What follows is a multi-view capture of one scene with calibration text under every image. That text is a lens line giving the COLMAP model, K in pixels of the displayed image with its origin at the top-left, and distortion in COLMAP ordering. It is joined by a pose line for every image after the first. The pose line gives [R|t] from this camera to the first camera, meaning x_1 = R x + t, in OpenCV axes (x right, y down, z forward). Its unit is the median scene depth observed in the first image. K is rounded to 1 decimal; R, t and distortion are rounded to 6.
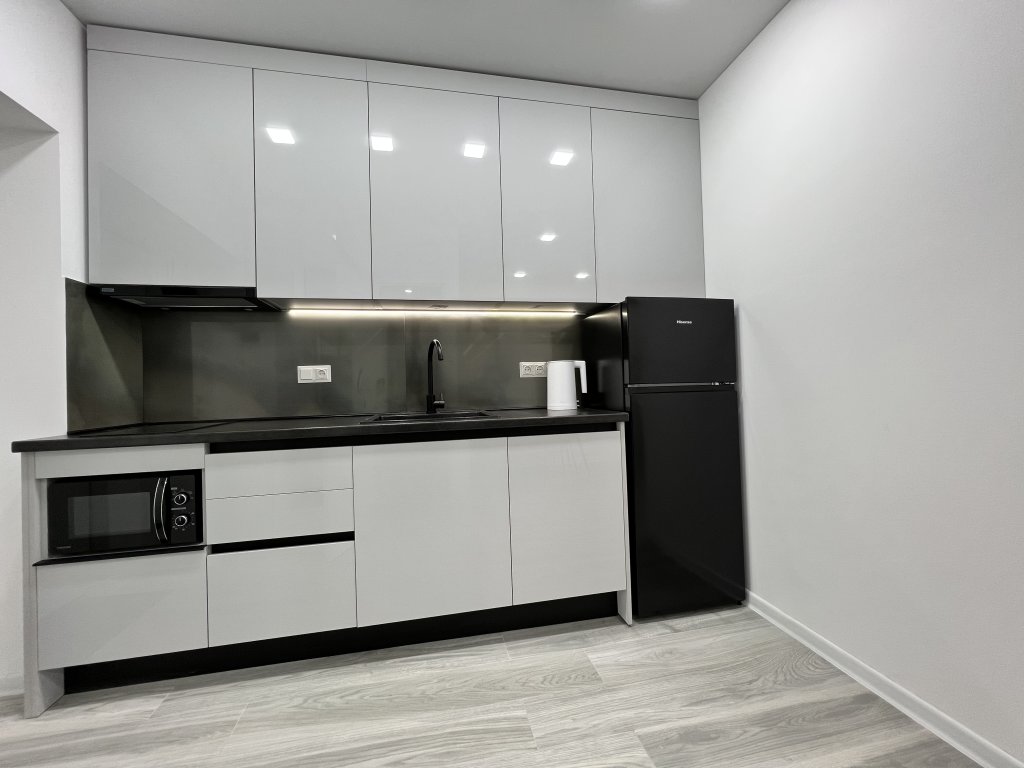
lens RADIAL K [[412.0, 0, 509.1], [0, 412.0, 383.0], [0, 0, 1]] dist [0.000663, 0.000063]
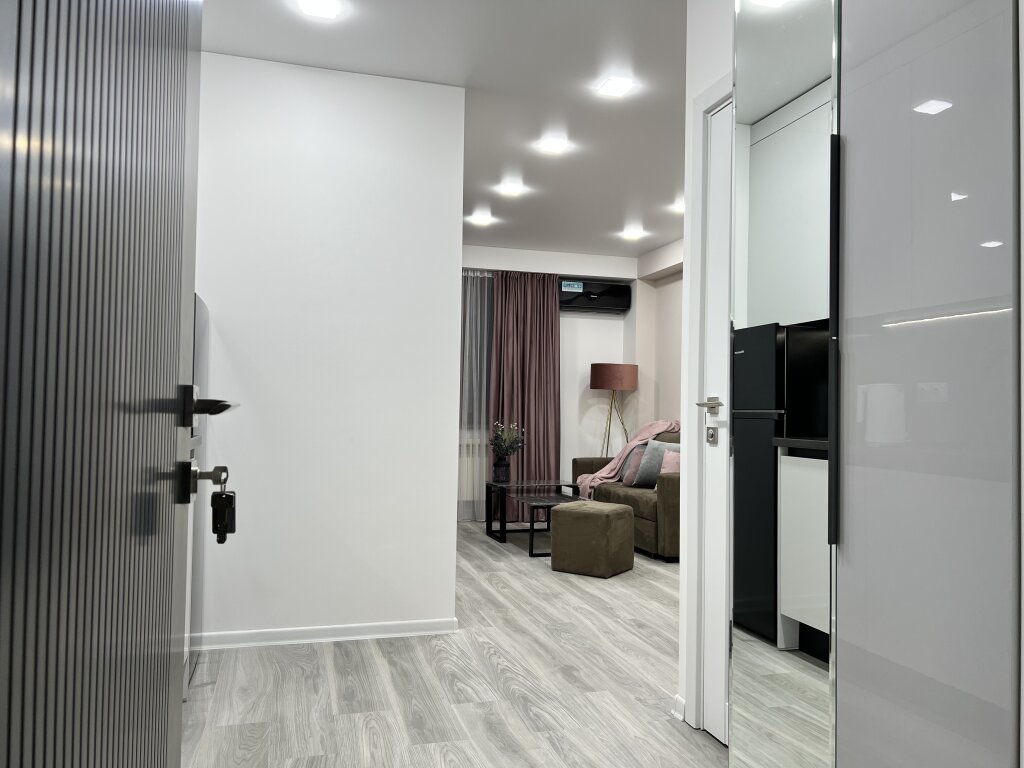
lens RADIAL K [[764.0, 0, 512.0], [0, 764.0, 384.0], [0, 0, 1]] dist [-0.004498, -0.004169]
pose [[-0.085730, 0.068643, 0.993951, -1.676308], [-0.016523, 0.997389, -0.070305, 0.087683], [-0.996181, -0.022450, -0.084372, 0.658531]]
